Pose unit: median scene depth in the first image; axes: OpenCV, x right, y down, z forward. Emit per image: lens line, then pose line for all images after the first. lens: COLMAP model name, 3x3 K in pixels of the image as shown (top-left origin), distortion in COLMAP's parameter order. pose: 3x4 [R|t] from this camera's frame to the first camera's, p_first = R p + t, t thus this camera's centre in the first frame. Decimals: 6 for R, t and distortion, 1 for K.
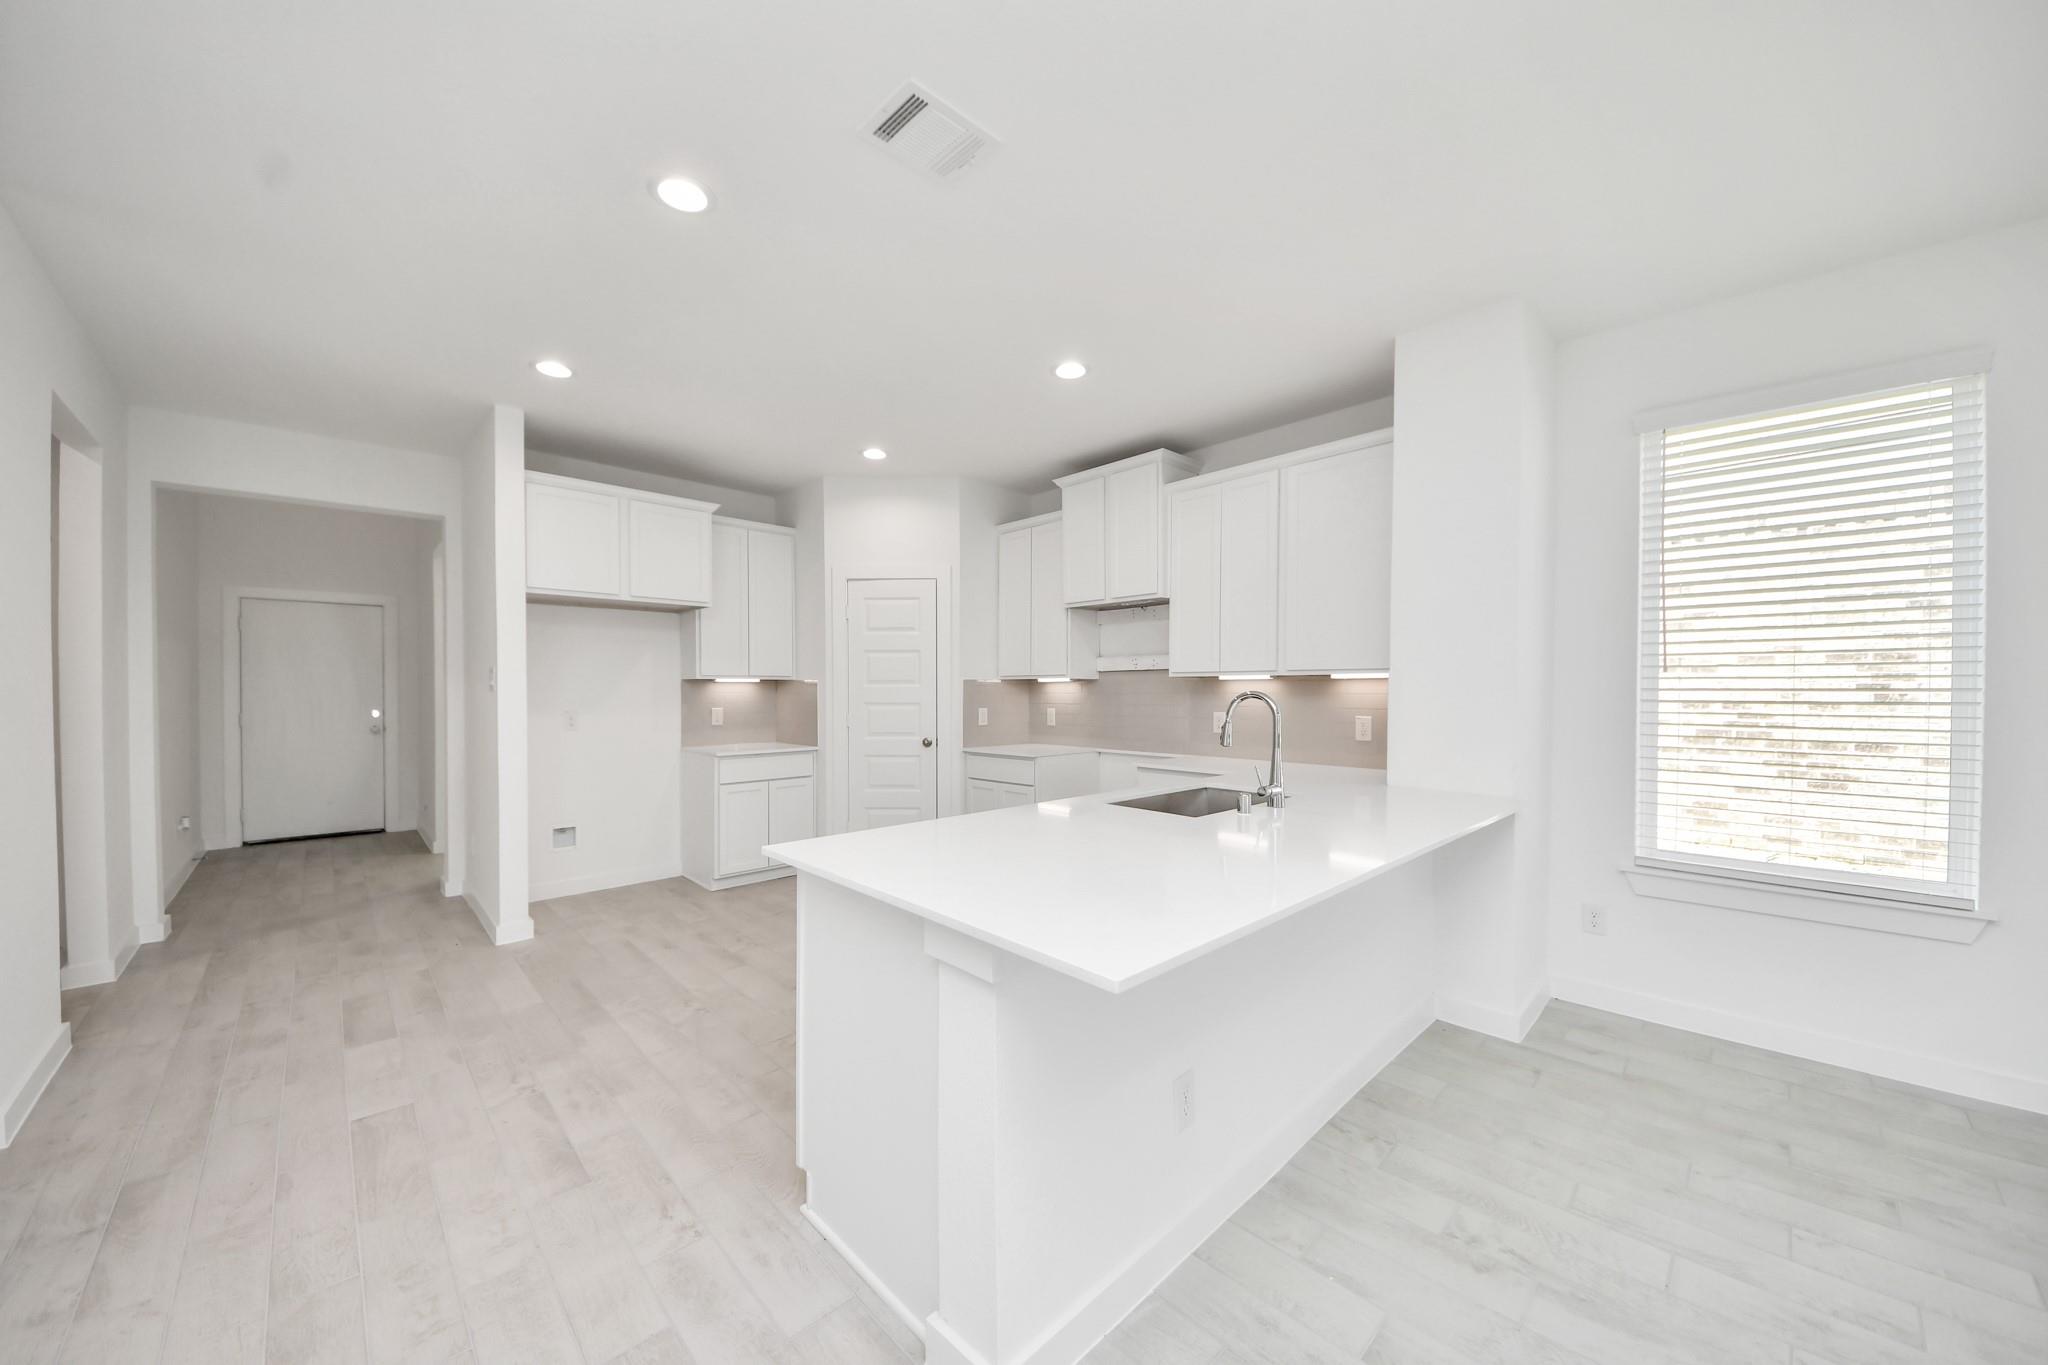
lens RADIAL K [[755.3, 0, 1029.9], [0, 755.3, 698.7], [0, 0, 1]] dist [-0.000284, -0.000388]
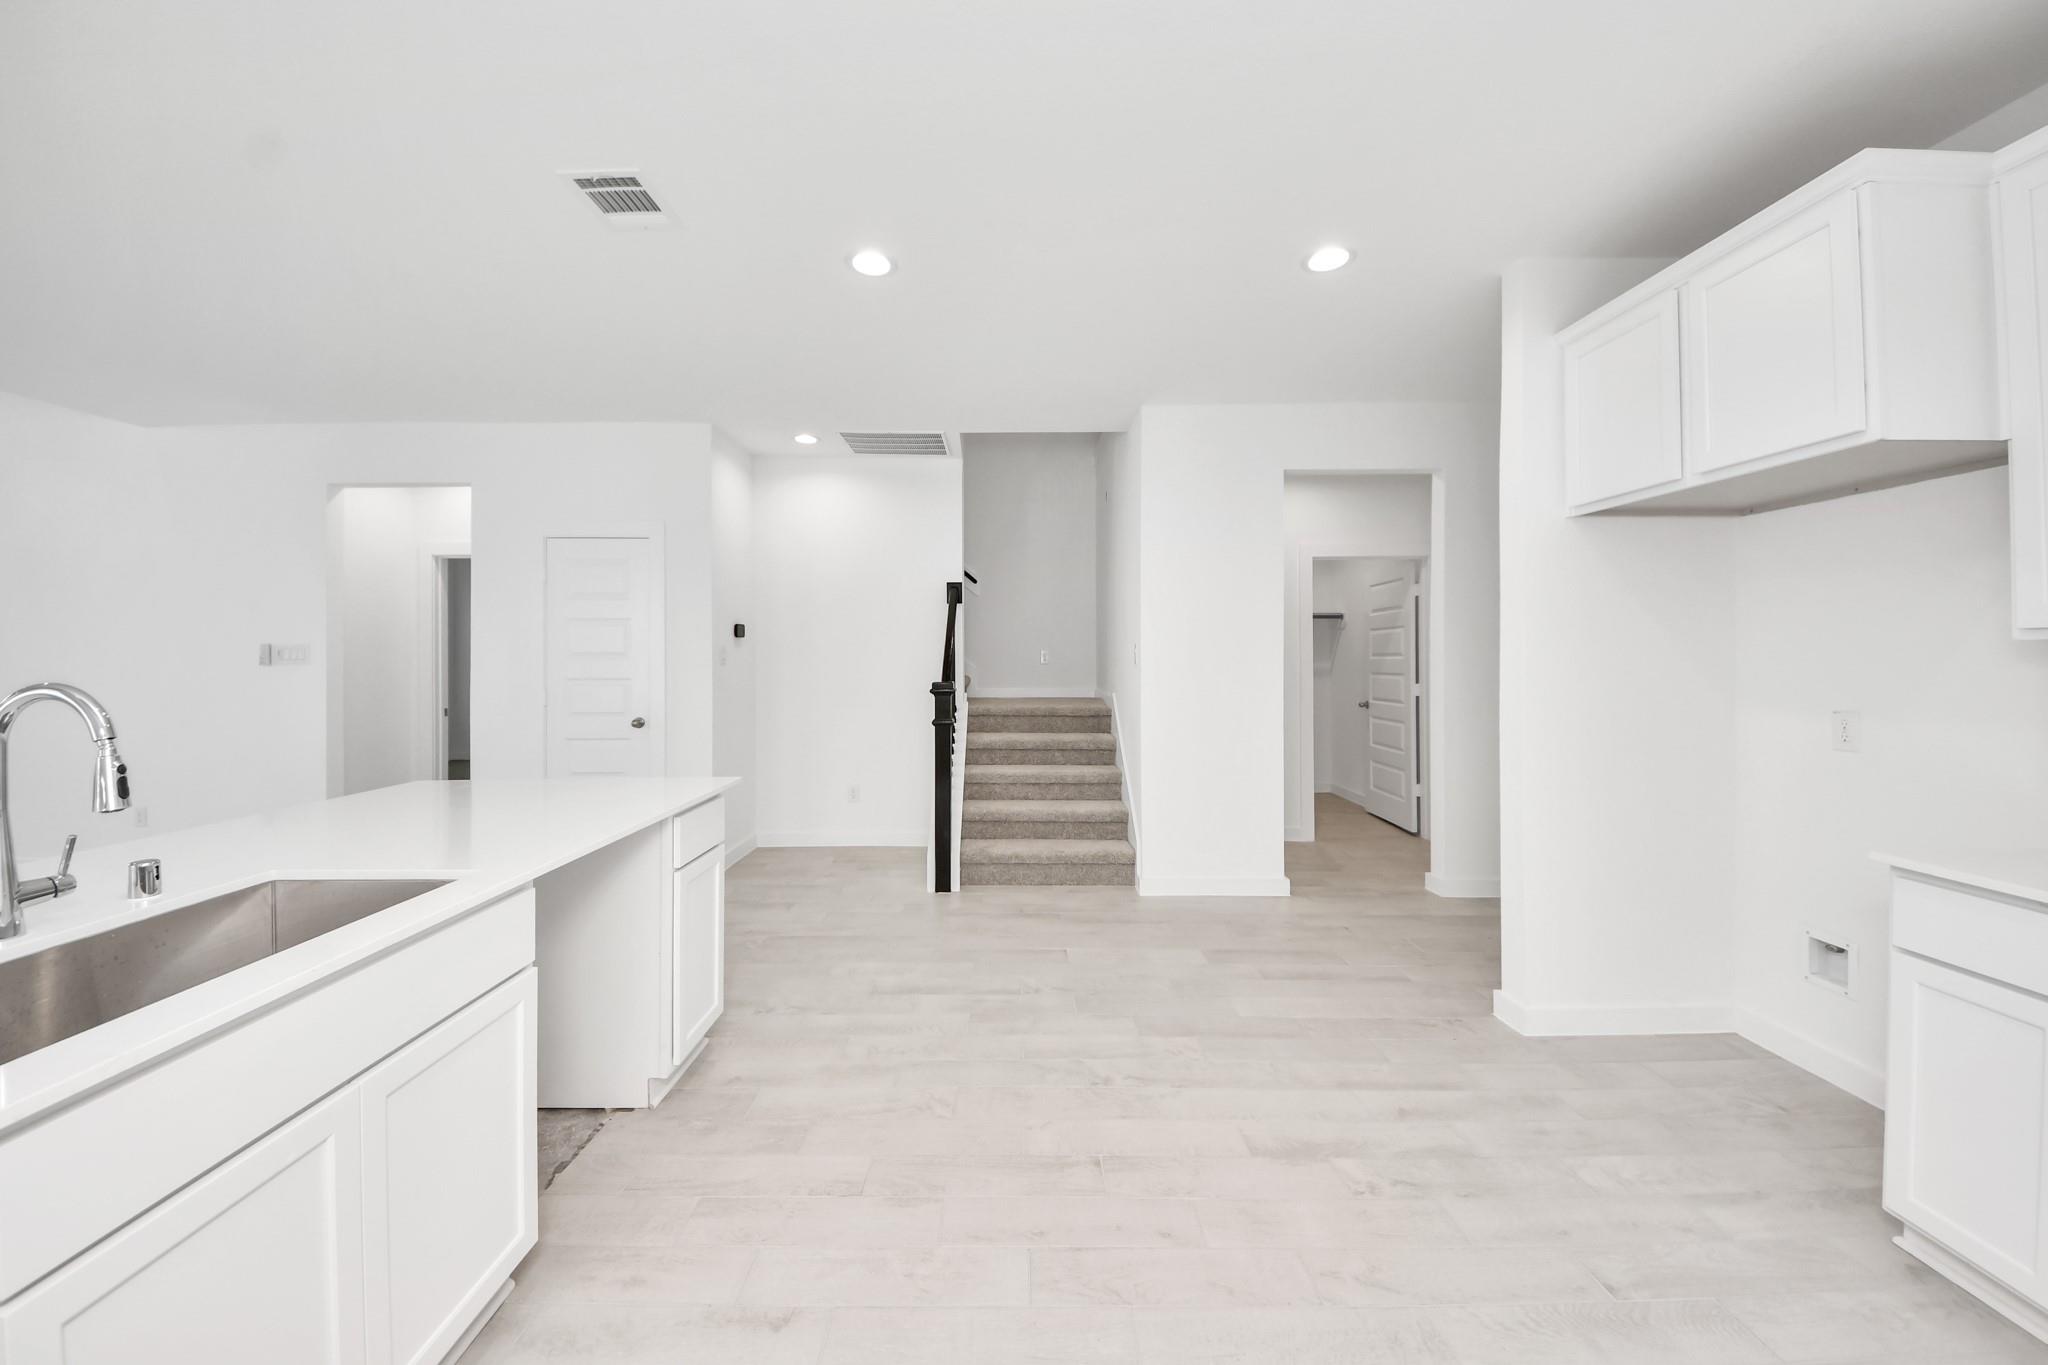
lens RADIAL K [[750.6, 0, 1058.6], [0, 750.6, 683.8], [0, 0, 1]] dist [0.000196, -0.000080]
pose [[-0.695878, 0.020358, -0.717872, 0.153601], [-0.006638, 0.999373, 0.034777, -0.027276], [0.718130, 0.028966, -0.695306, 1.560443]]
